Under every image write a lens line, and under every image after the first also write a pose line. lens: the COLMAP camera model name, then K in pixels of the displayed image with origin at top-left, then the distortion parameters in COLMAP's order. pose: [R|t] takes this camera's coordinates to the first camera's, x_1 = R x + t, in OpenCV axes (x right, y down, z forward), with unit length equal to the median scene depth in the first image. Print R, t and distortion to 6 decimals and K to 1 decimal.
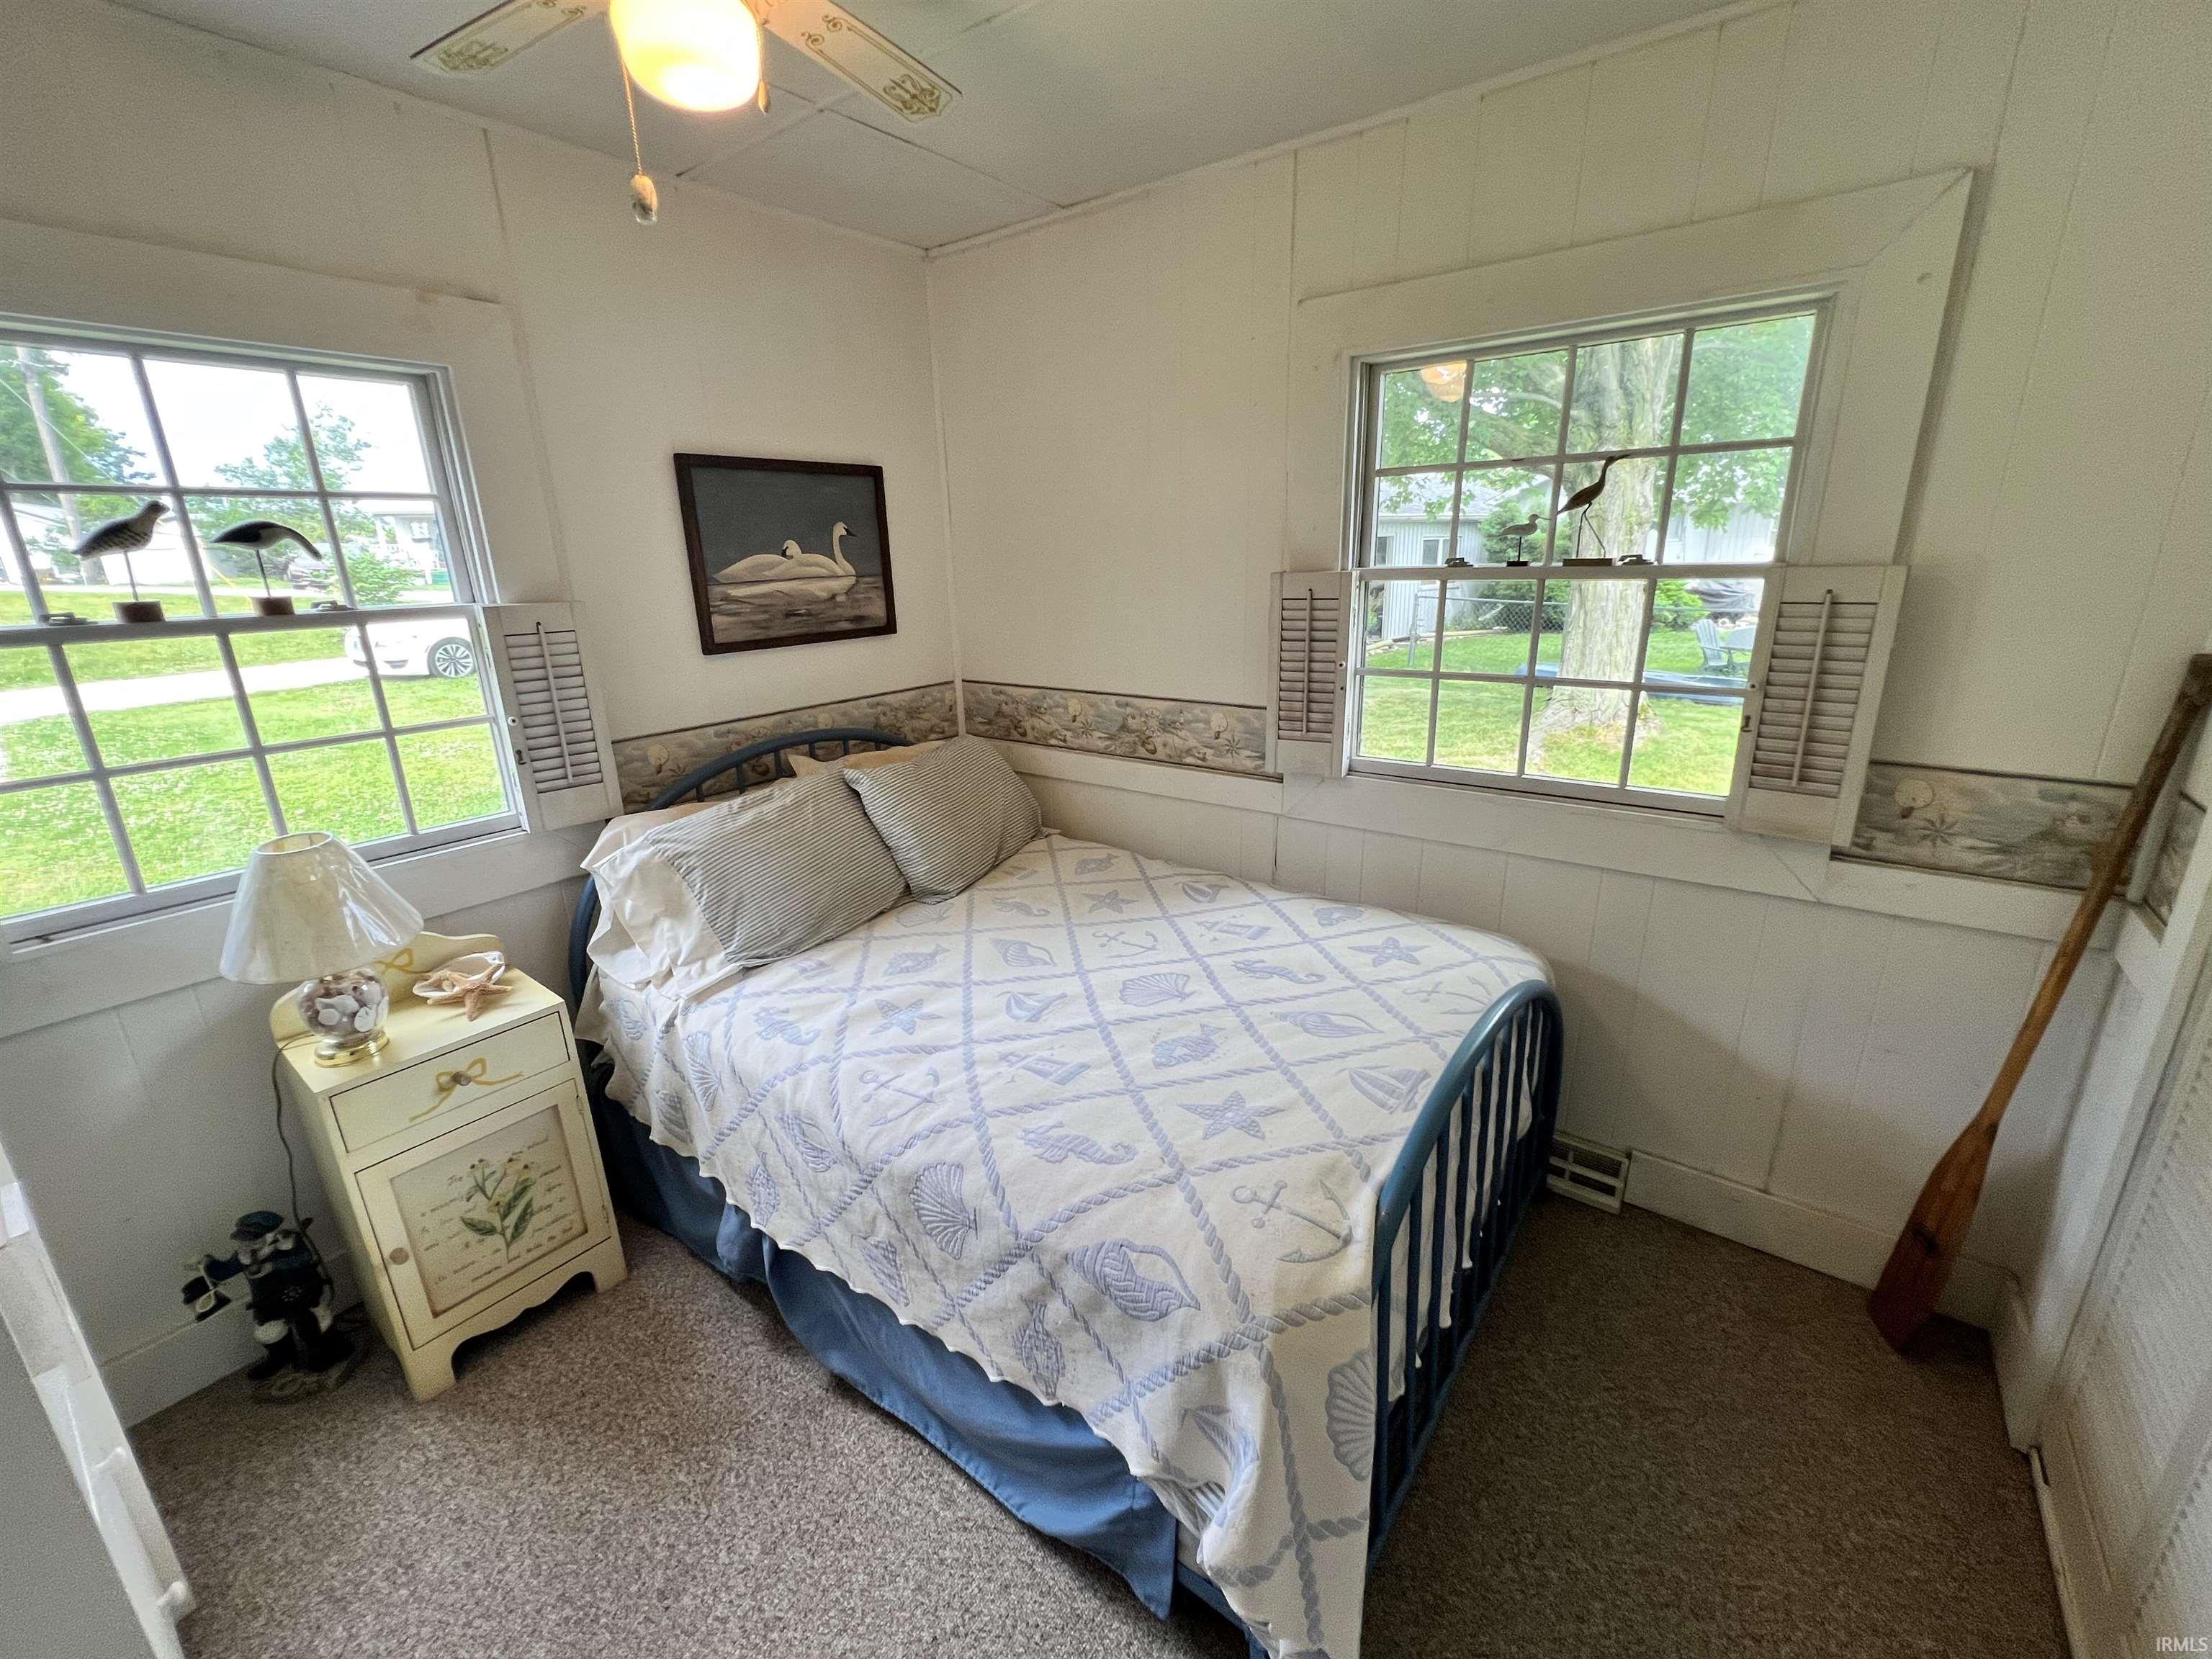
lens RADIAL K [[905.2, 0, 1099.2], [0, 905.2, 825.5], [0, 0, 1]] dist [-0.003216, 0.000296]
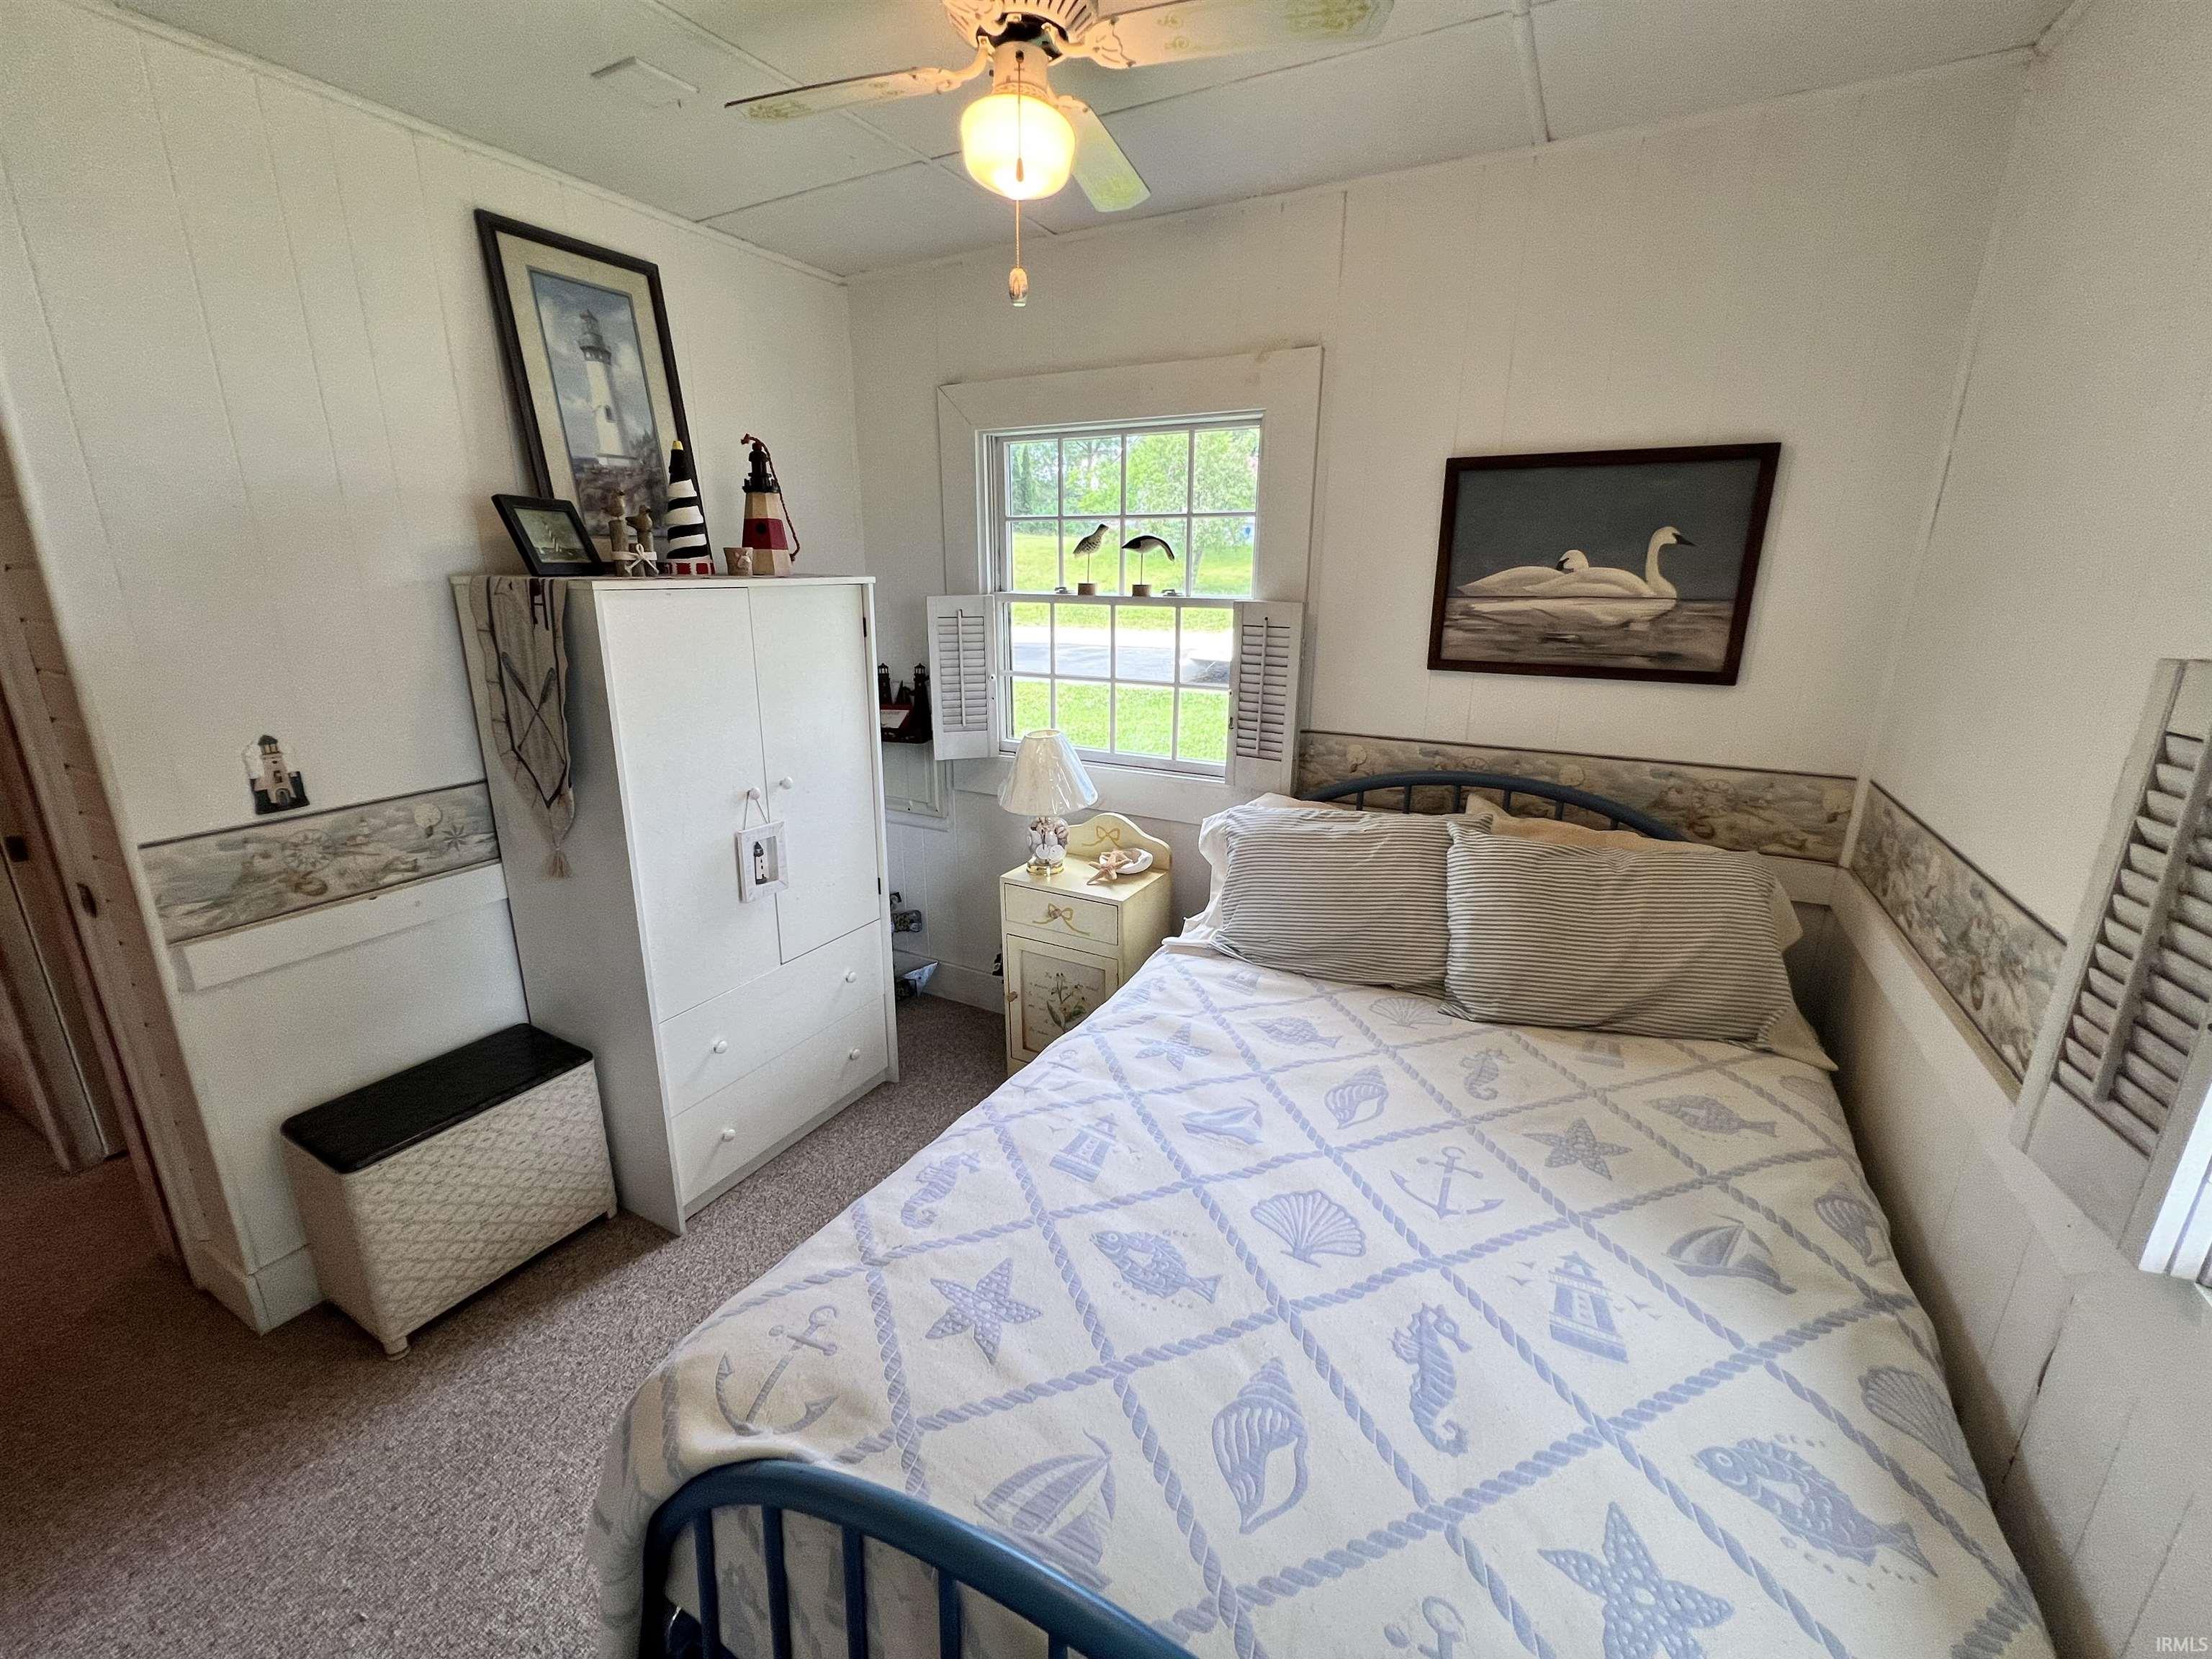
lens RADIAL K [[905.2, 0, 1099.2], [0, 905.2, 825.5], [0, 0, 1]] dist [-0.003216, 0.000296]
pose [[0.148758, 0.300072, -0.942246, 0.512371], [-0.296450, 0.922556, 0.247000, -0.186780], [0.943392, 0.242586, 0.226193, 0.548548]]
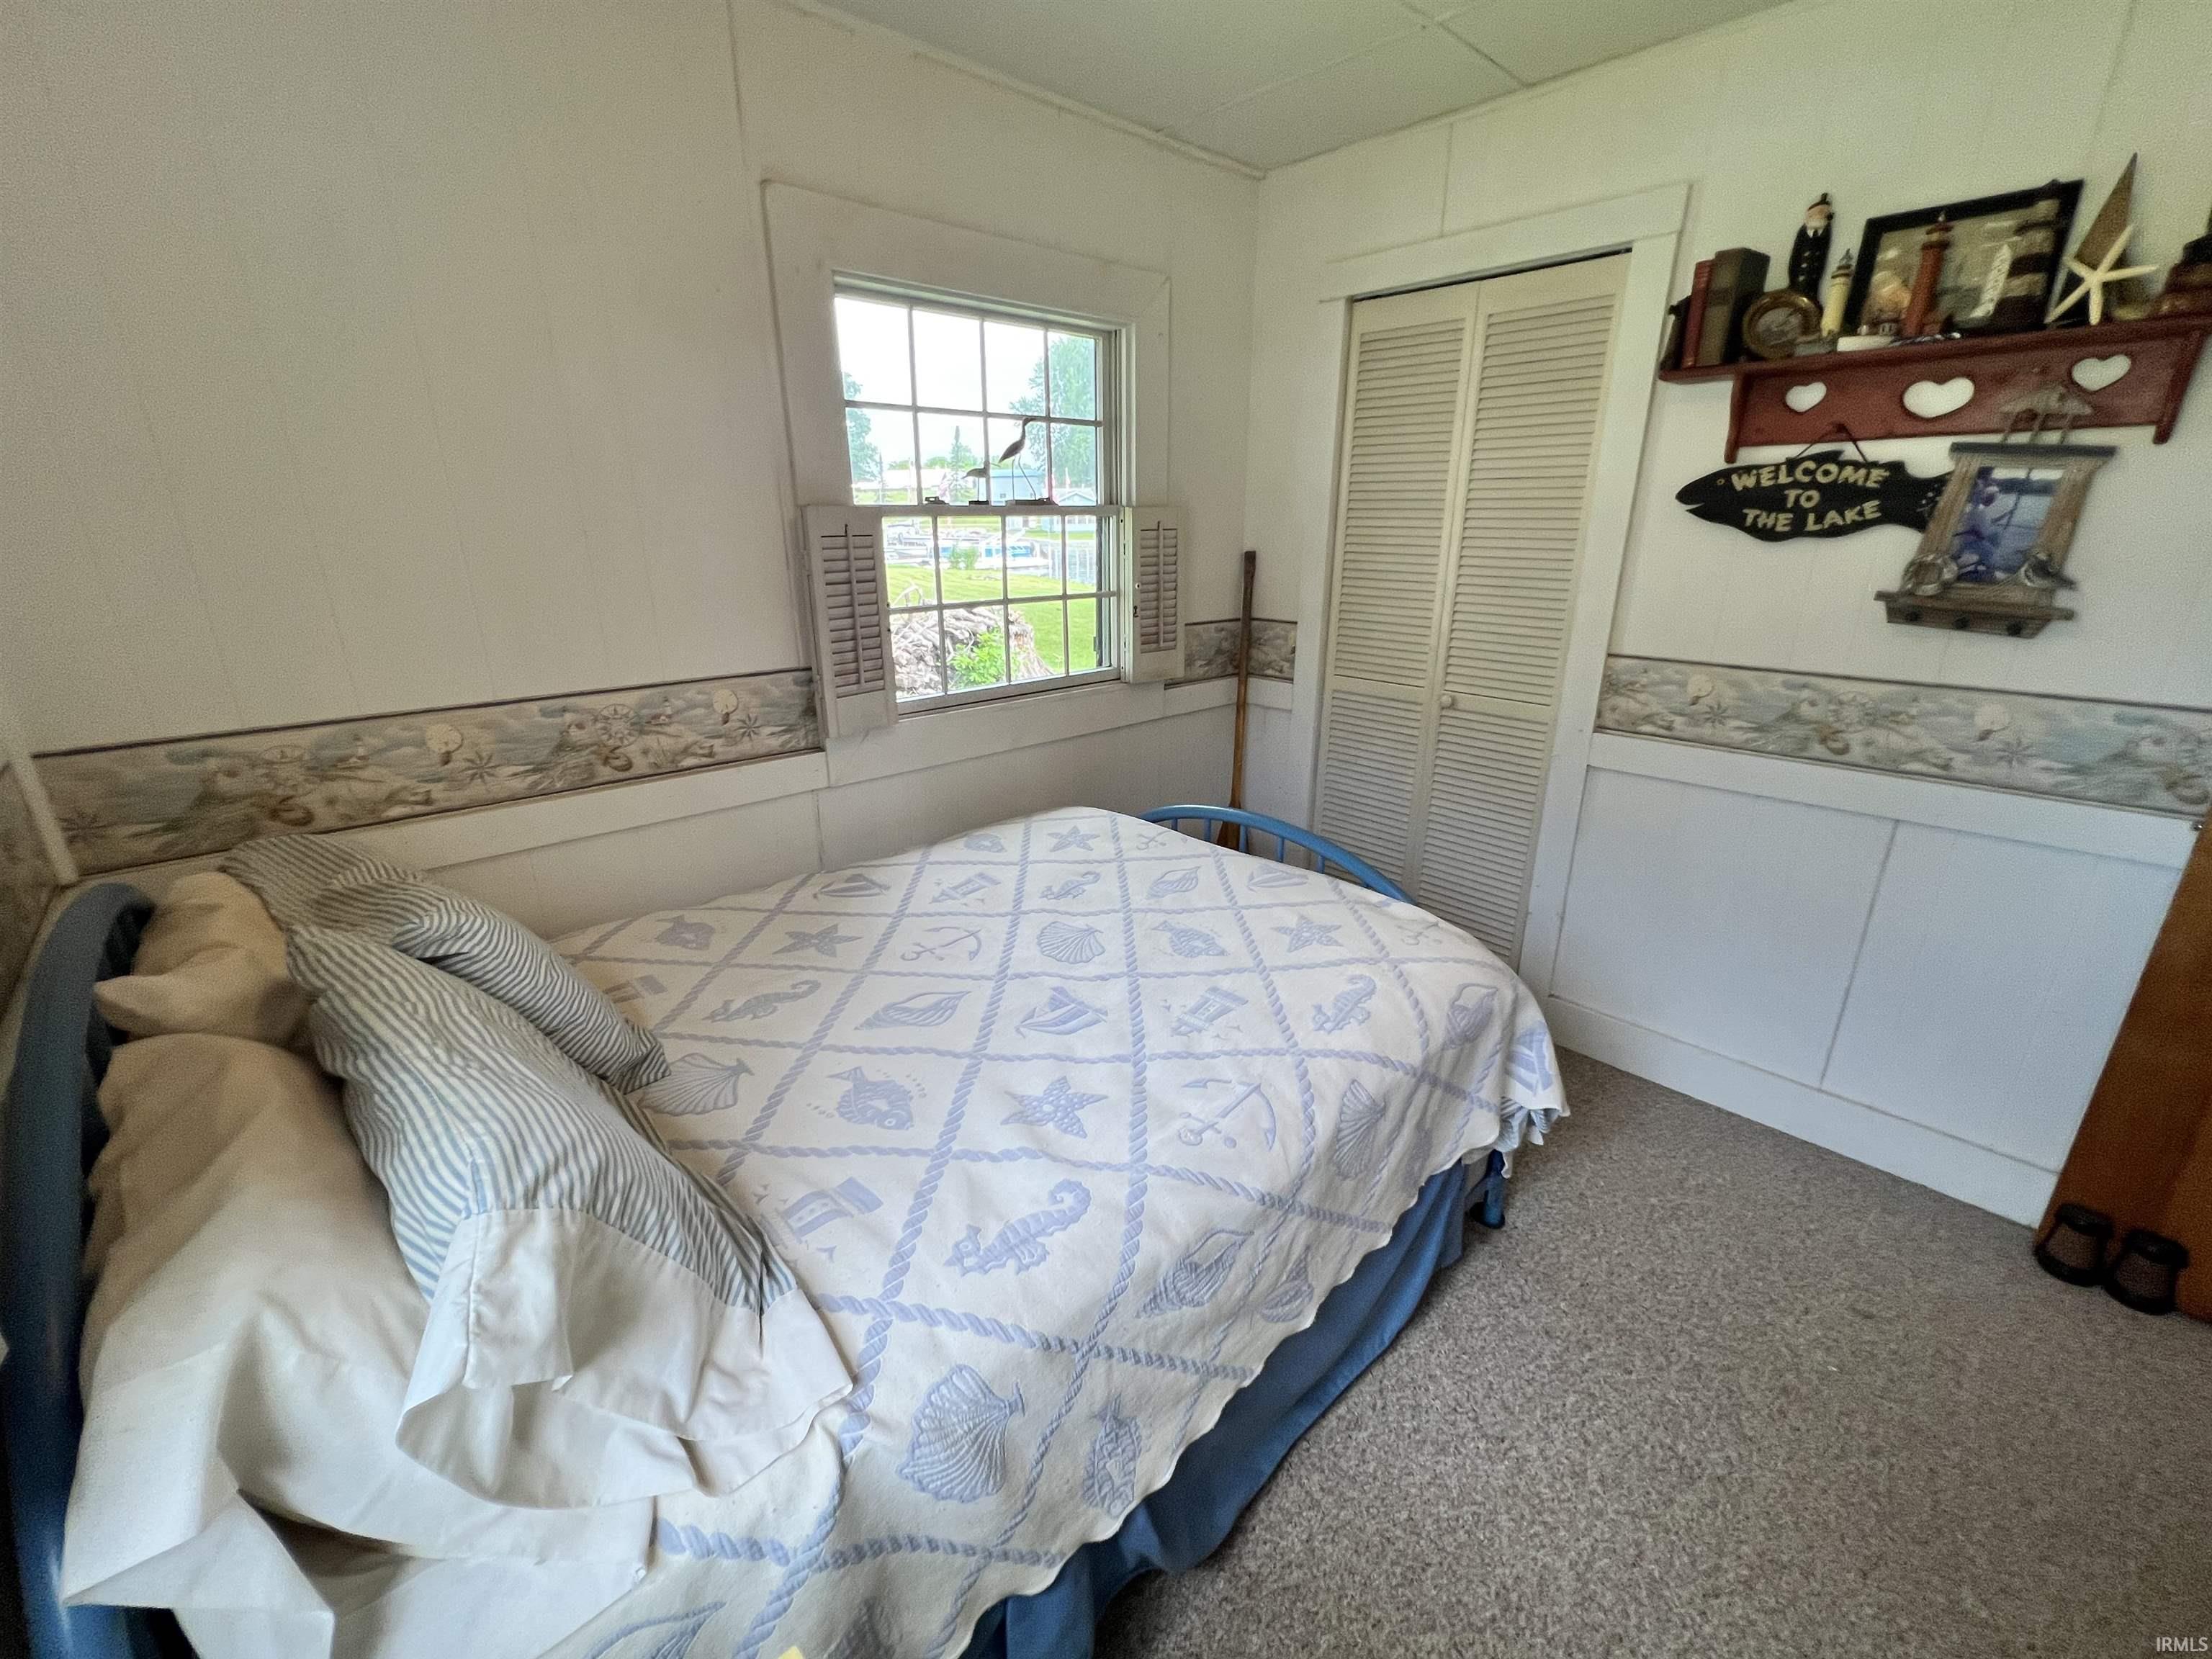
lens RADIAL K [[905.2, 0, 1099.2], [0, 905.2, 825.5], [0, 0, 1]] dist [-0.003216, 0.000296]
pose [[0.175567, -0.292087, 0.940139, -0.683099], [0.284796, 0.929208, 0.235506, -0.126000], [-0.942373, 0.226401, 0.246324, 0.623260]]
